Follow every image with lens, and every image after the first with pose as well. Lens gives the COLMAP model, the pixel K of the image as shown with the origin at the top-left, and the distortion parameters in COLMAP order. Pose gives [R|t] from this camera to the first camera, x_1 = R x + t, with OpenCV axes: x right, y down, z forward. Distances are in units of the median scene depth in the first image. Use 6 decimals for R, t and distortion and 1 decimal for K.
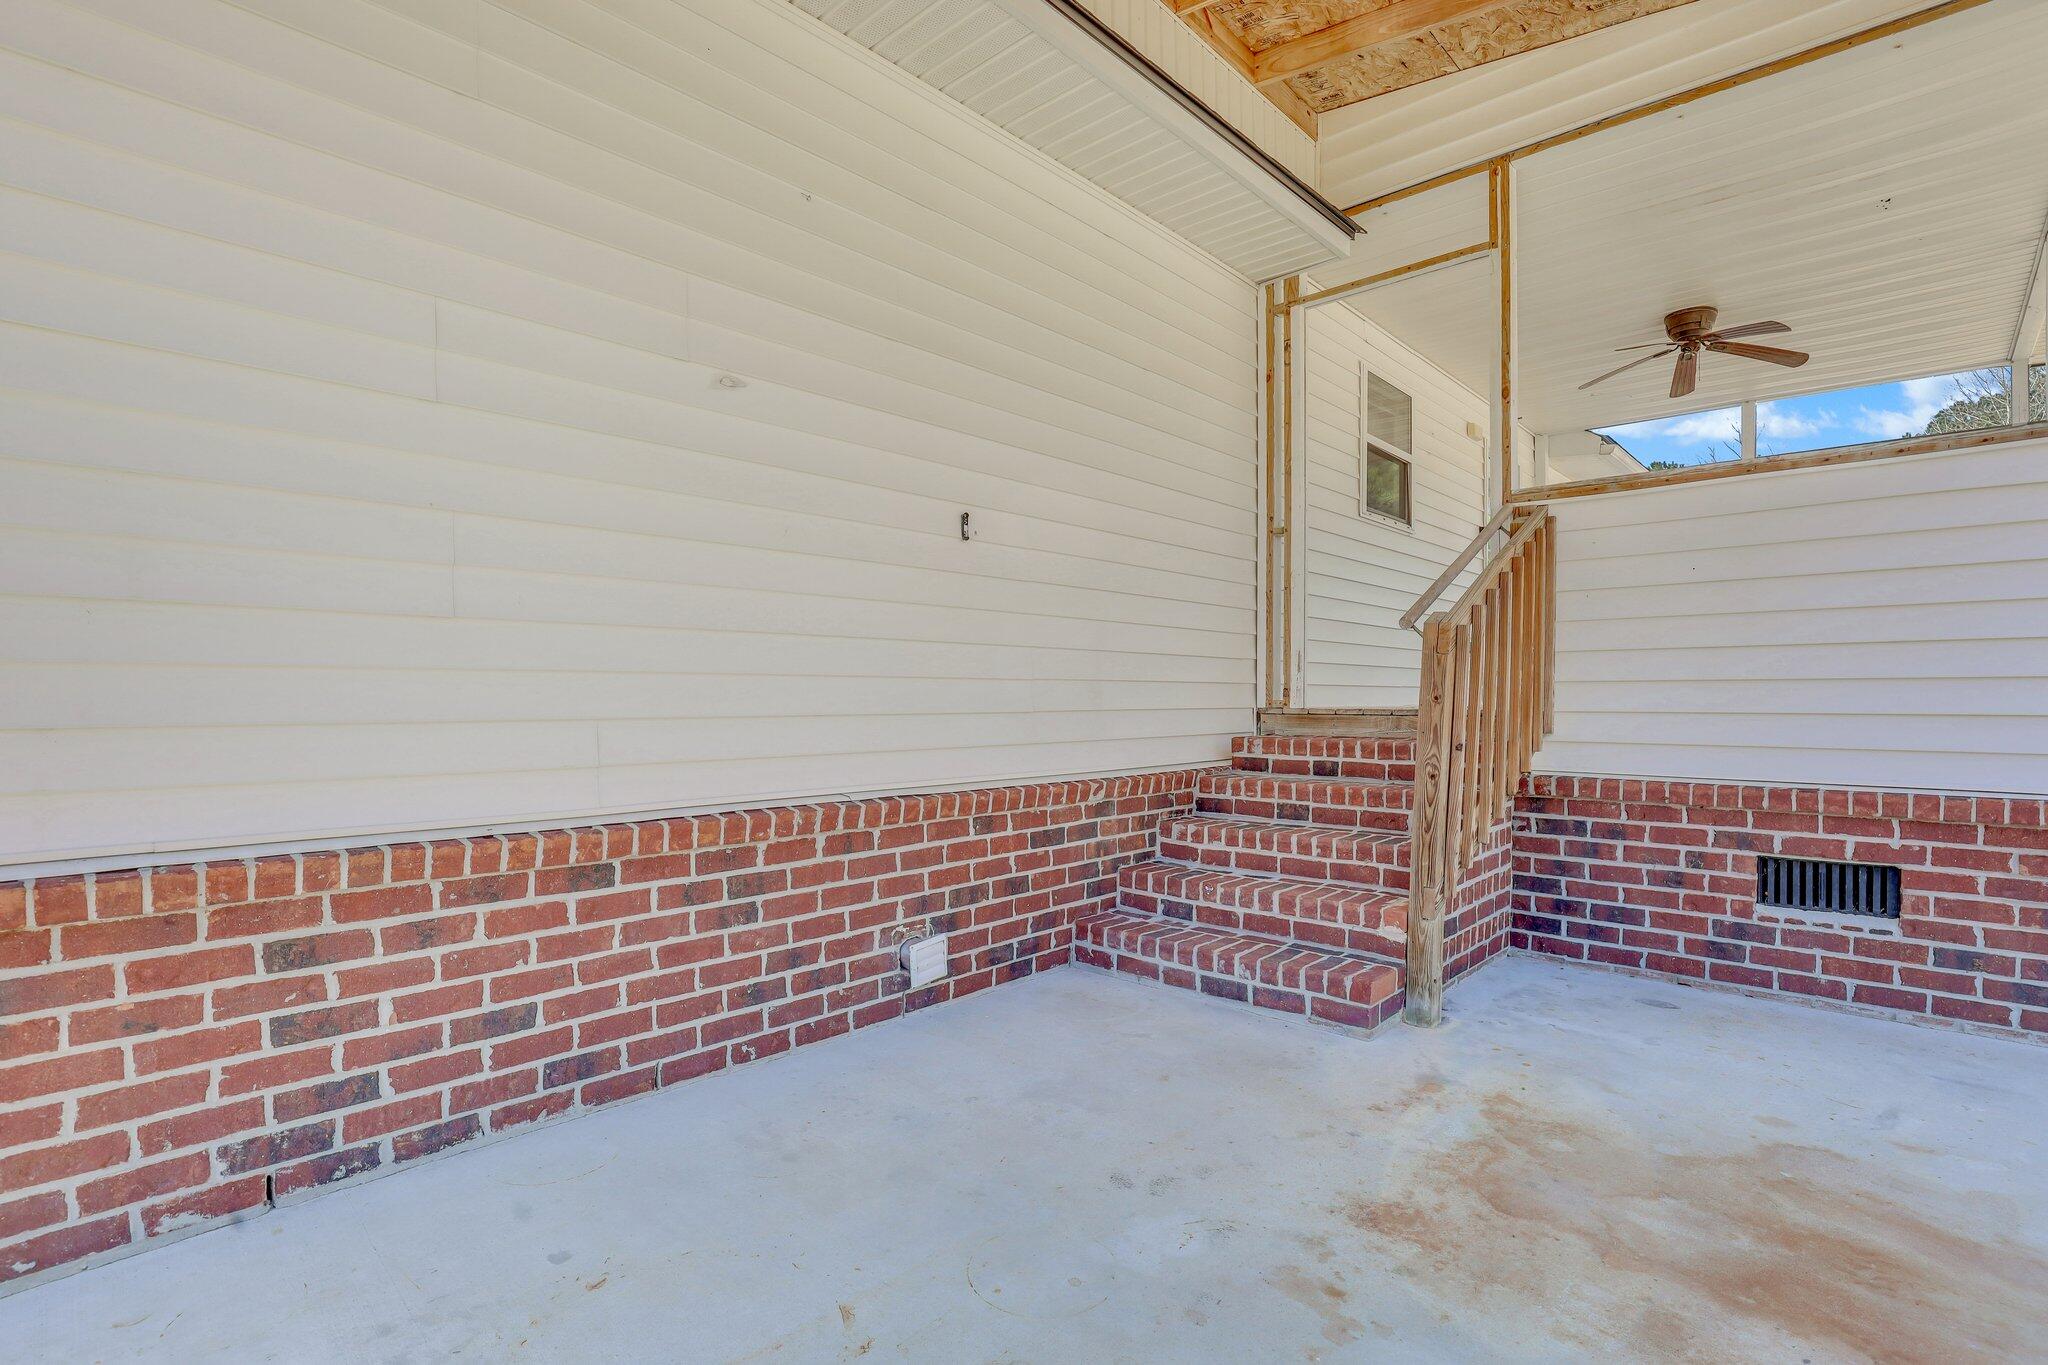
lens RADIAL K [[1001.4, 0, 1017.5], [0, 1001.4, 716.3], [0, 0, 1]] dist [-0.020952, 0.000350]
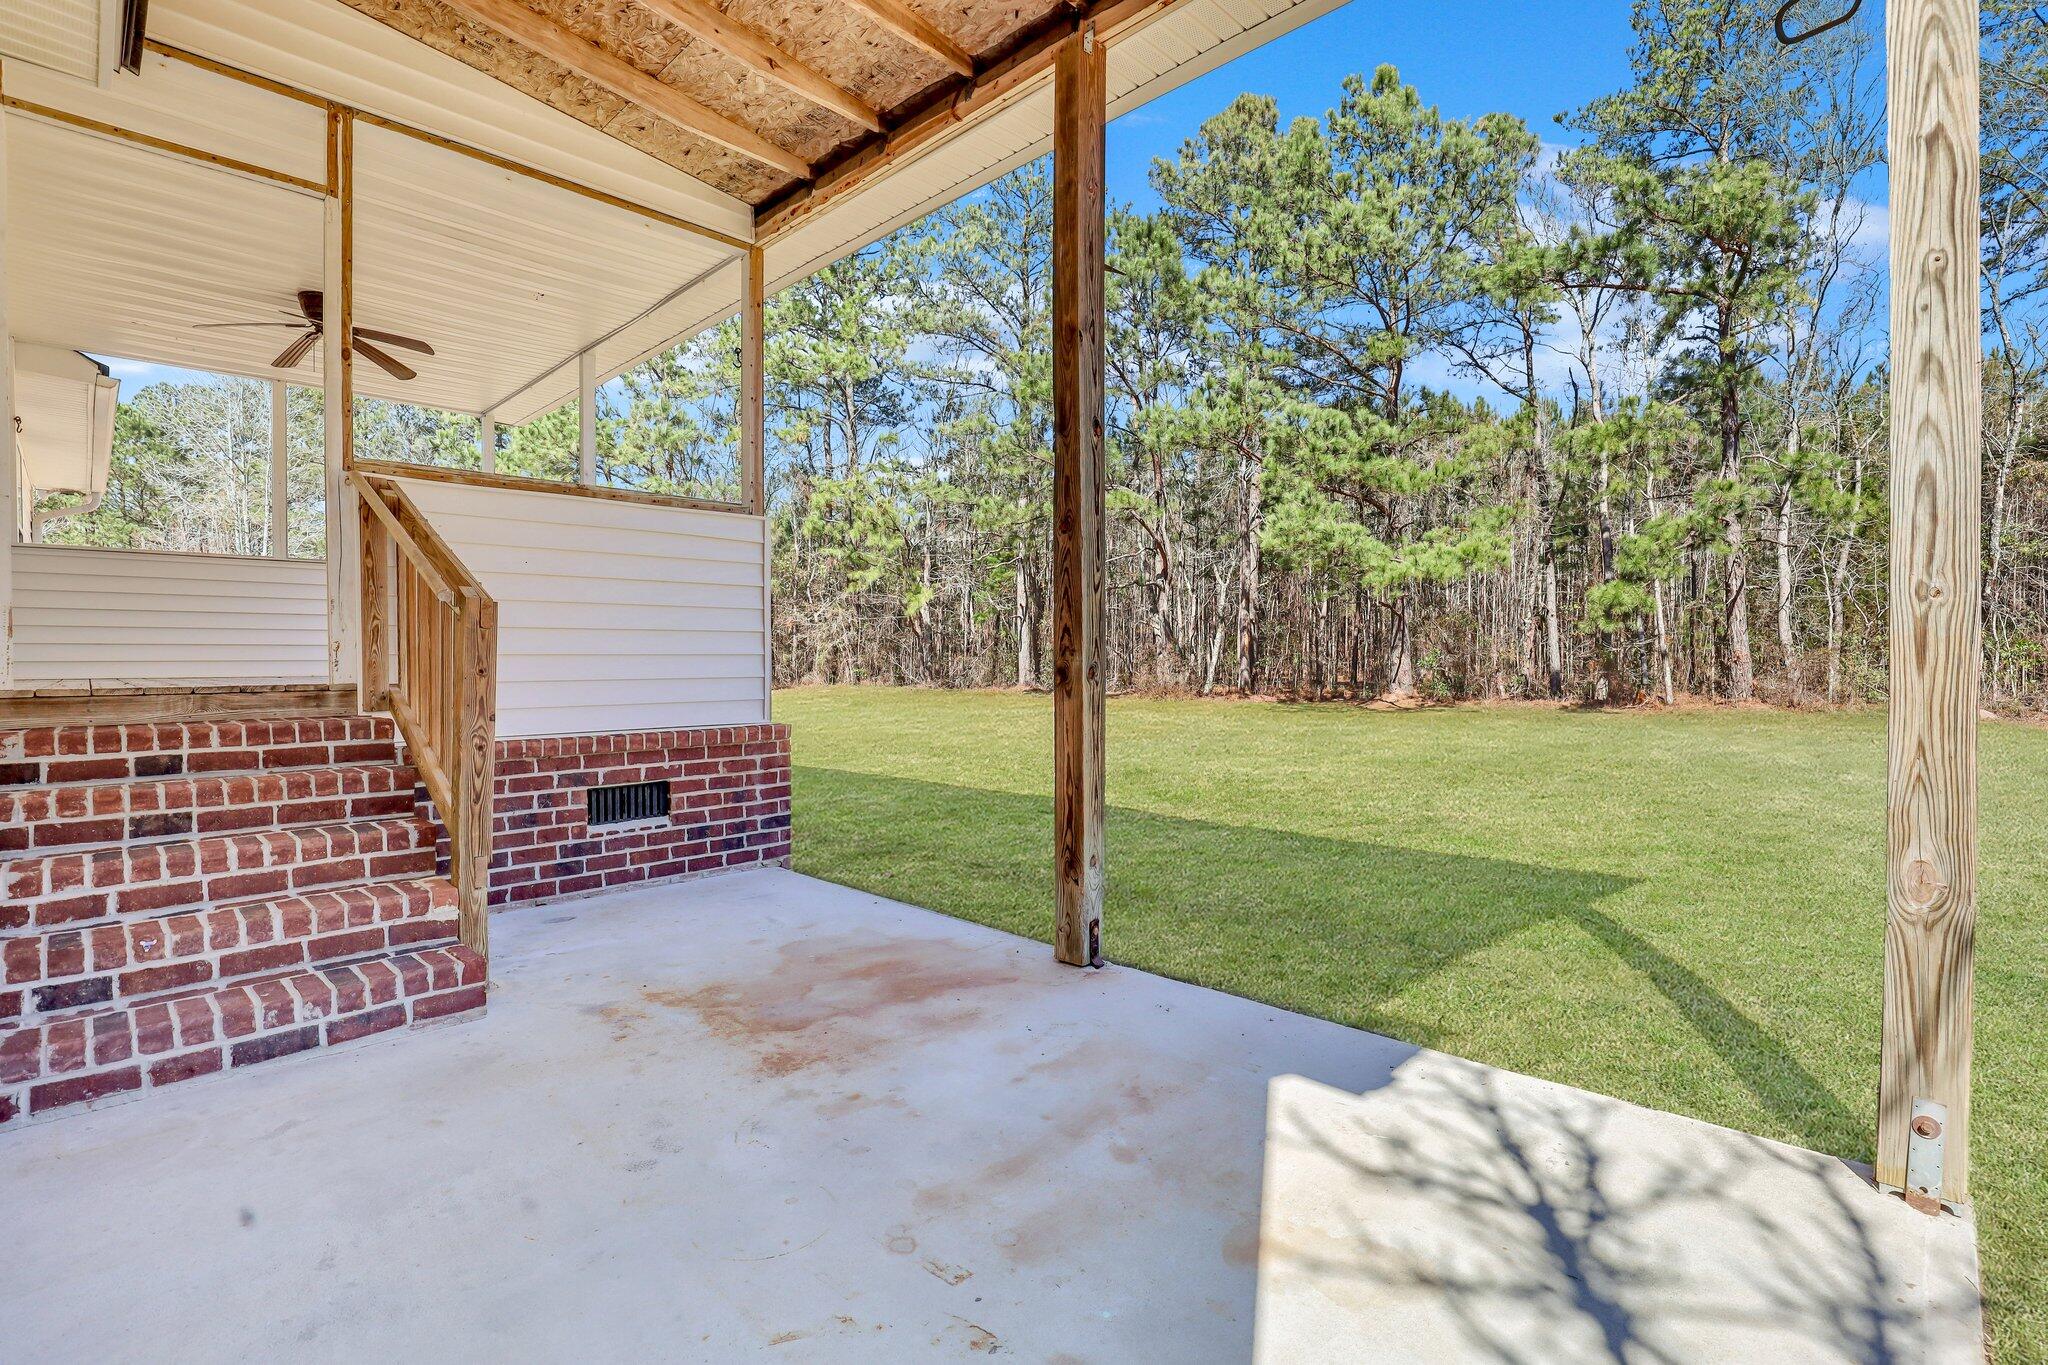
lens RADIAL K [[1146.7, 0, 990.7], [0, 1146.7, 683.8], [0, 0, 1]] dist [-0.021866, -0.000347]
pose [[-0.053507, -0.019693, 0.998373, -0.765348], [0.024030, 0.999491, 0.021003, -0.017011], [-0.998278, 0.025115, -0.053007, 0.525685]]
